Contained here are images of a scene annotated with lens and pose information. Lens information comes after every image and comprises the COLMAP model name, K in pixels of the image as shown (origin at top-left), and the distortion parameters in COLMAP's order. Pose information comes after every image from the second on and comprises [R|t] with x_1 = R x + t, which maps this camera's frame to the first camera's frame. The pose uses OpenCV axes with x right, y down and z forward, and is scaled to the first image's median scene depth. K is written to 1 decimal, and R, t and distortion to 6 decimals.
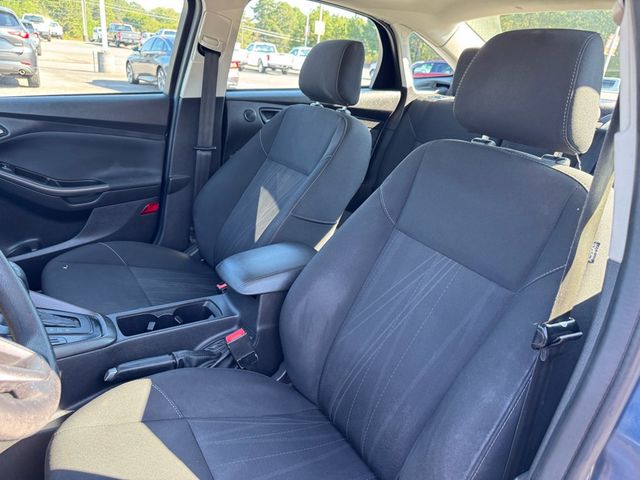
lens RADIAL K [[453.0, 0, 320.0], [0, 453.0, 240.0], [0, 0, 1]] dist [0.031256, -0.022124]
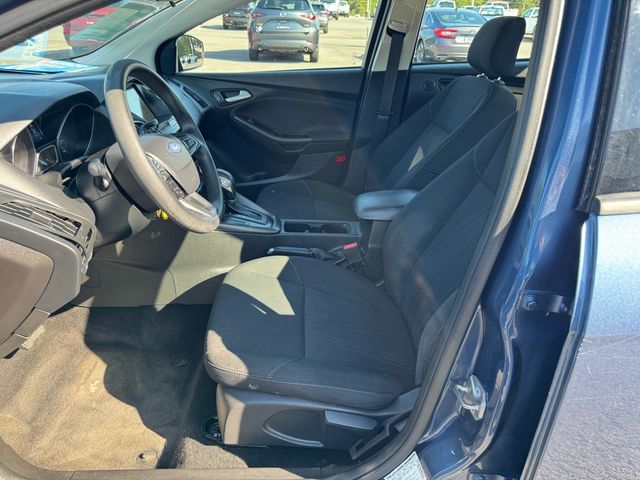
lens RADIAL K [[453.0, 0, 320.0], [0, 453.0, 240.0], [0, 0, 1]] dist [0.031256, -0.022124]
pose [[0.862094, 0.169938, -0.477405, 0.250992], [-0.142841, 0.985384, 0.092818, 0.048922], [0.486201, -0.011824, 0.873767, -0.169646]]
